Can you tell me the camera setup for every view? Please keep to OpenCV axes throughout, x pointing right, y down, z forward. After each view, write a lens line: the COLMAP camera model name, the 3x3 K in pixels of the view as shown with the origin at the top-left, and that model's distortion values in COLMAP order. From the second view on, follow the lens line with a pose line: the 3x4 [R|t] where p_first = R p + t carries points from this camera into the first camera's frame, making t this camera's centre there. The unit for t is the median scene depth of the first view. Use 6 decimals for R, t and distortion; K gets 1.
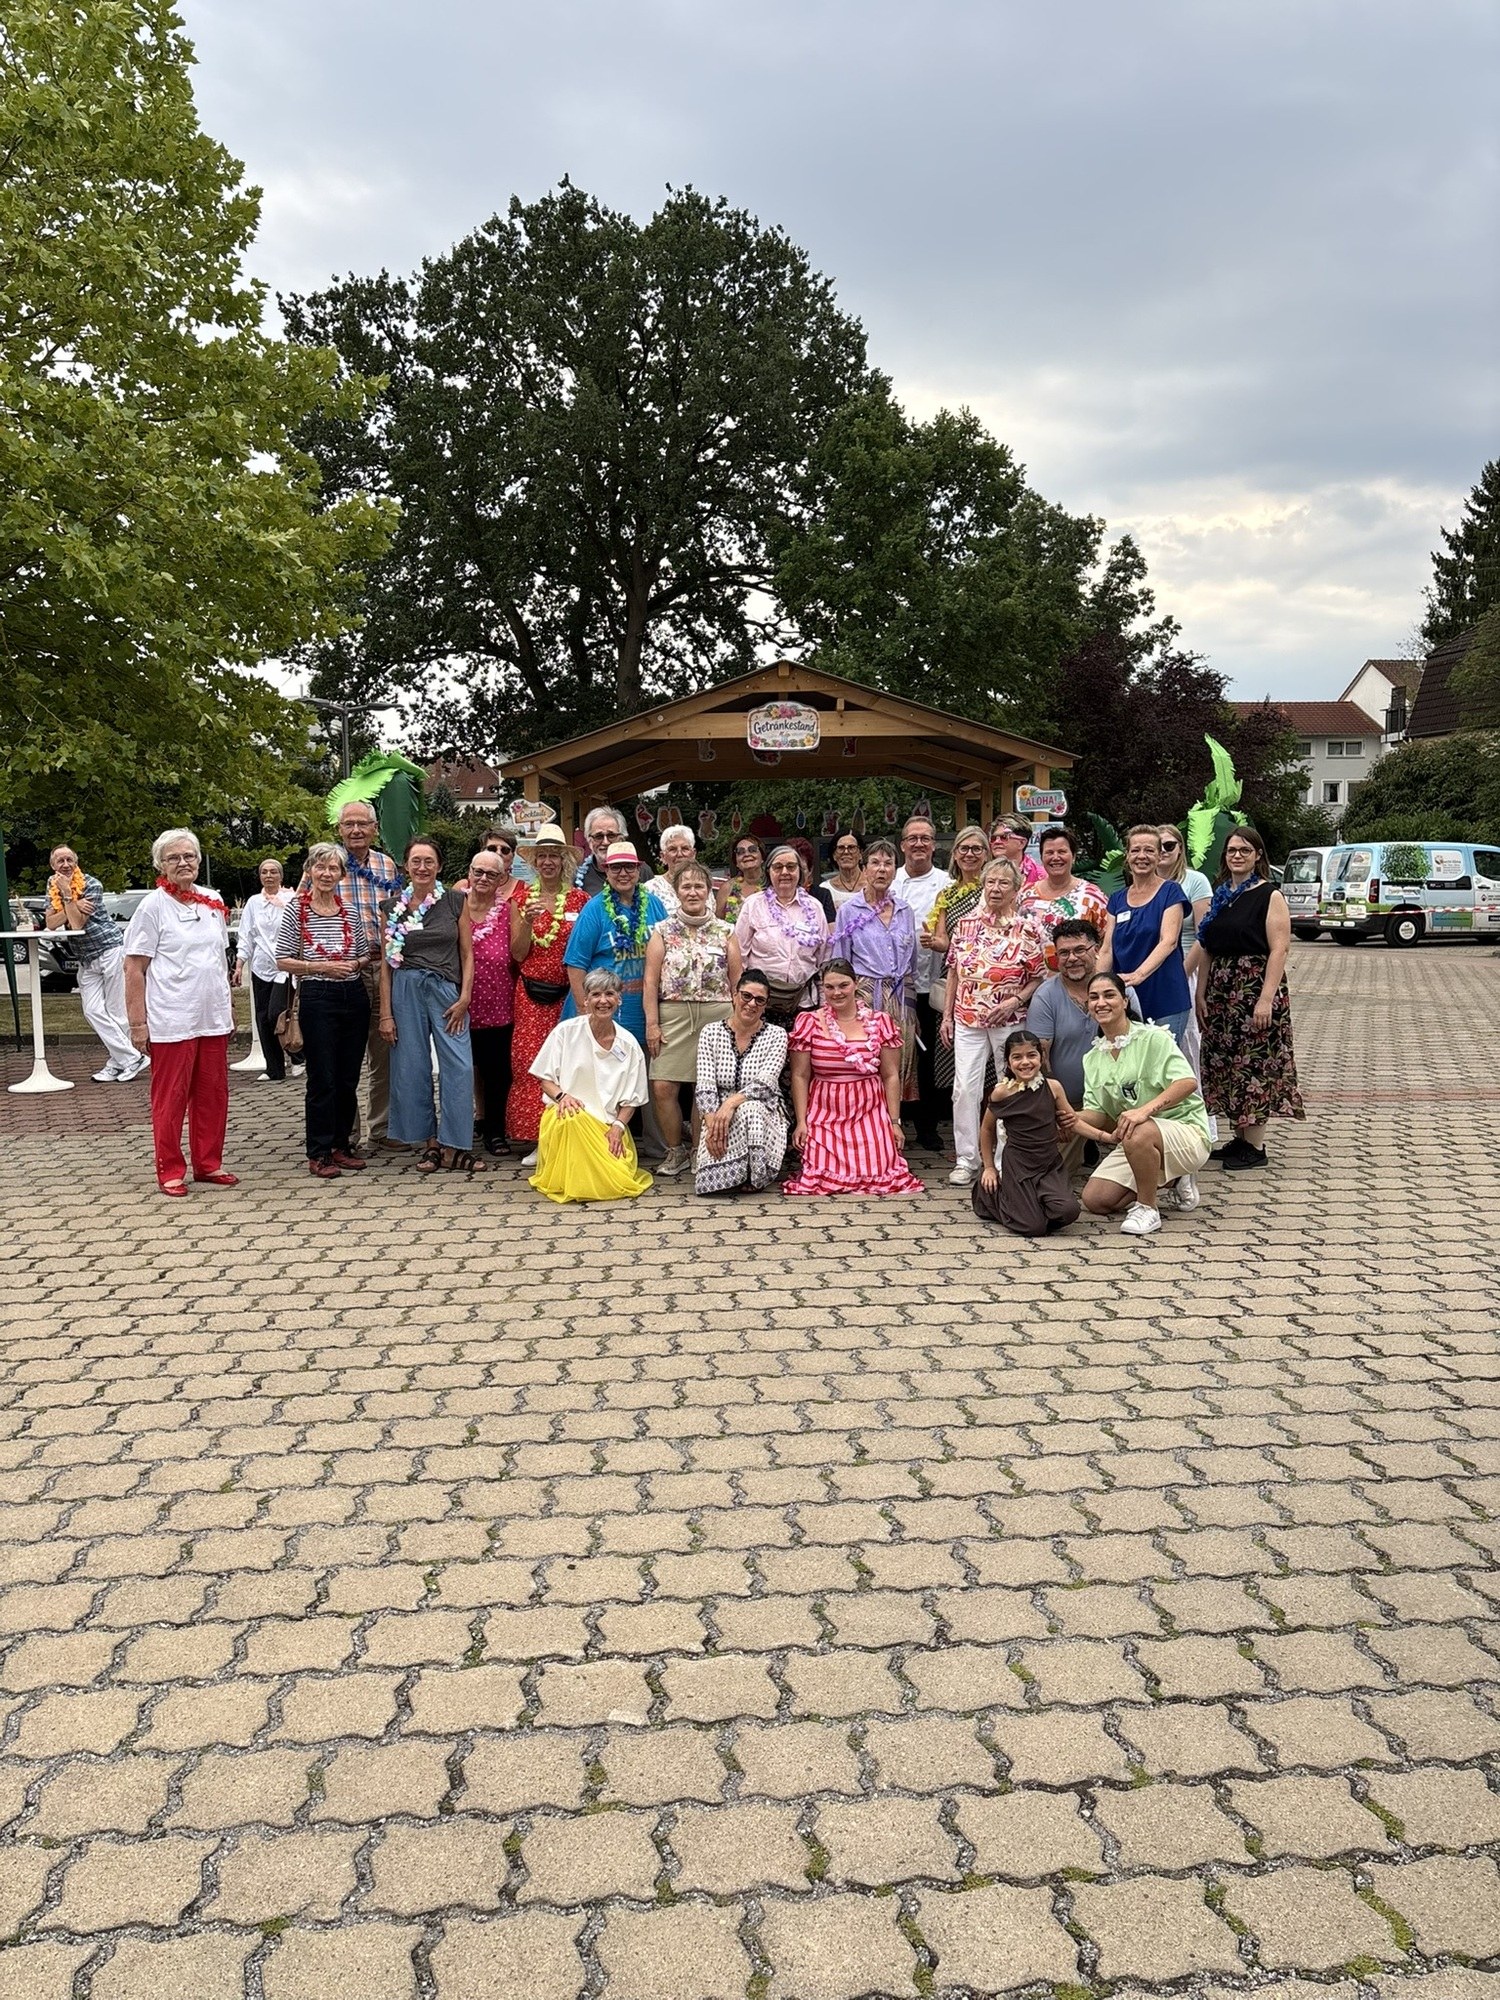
lens RADIAL K [[1517.3, 0, 750.9], [0, 1517.3, 1001.8], [0, 0, 1]] dist [-0.002951, -0.000817]
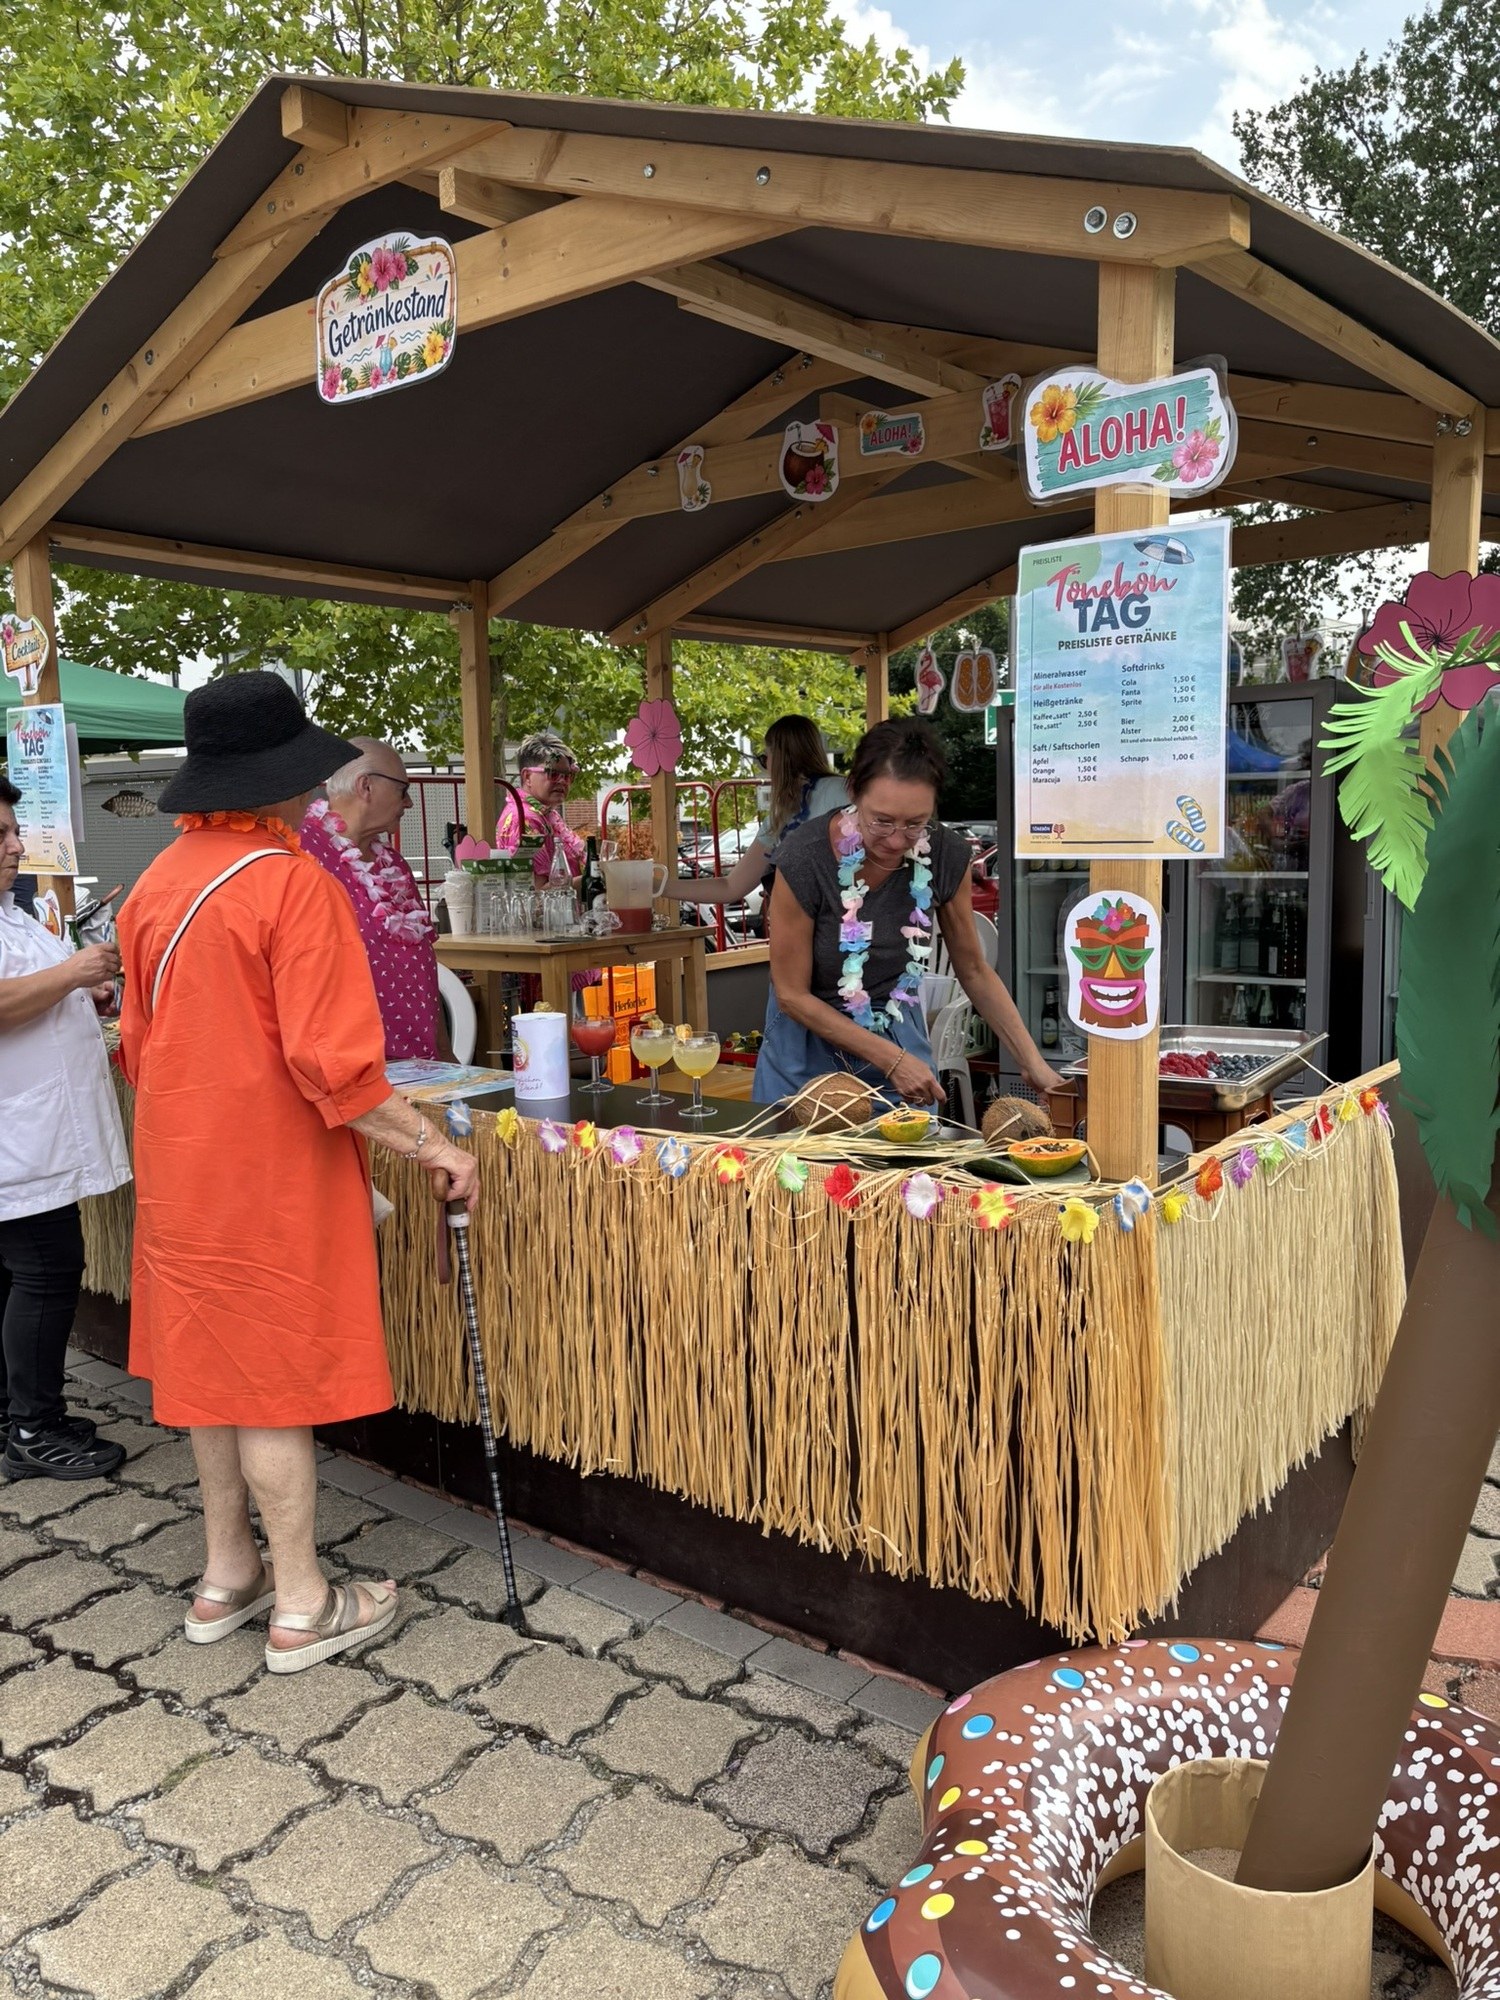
lens RADIAL K [[1517.3, 0, 752.7], [0, 1517.3, 1005.3], [0, 0, 1]] dist [-0.002951, -0.000817]
pose [[0.781258, 0.082440, -0.618740, 0.052040], [-0.048512, 0.996261, 0.071487, -0.011140], [0.622320, -0.025834, 0.782336, 0.140525]]
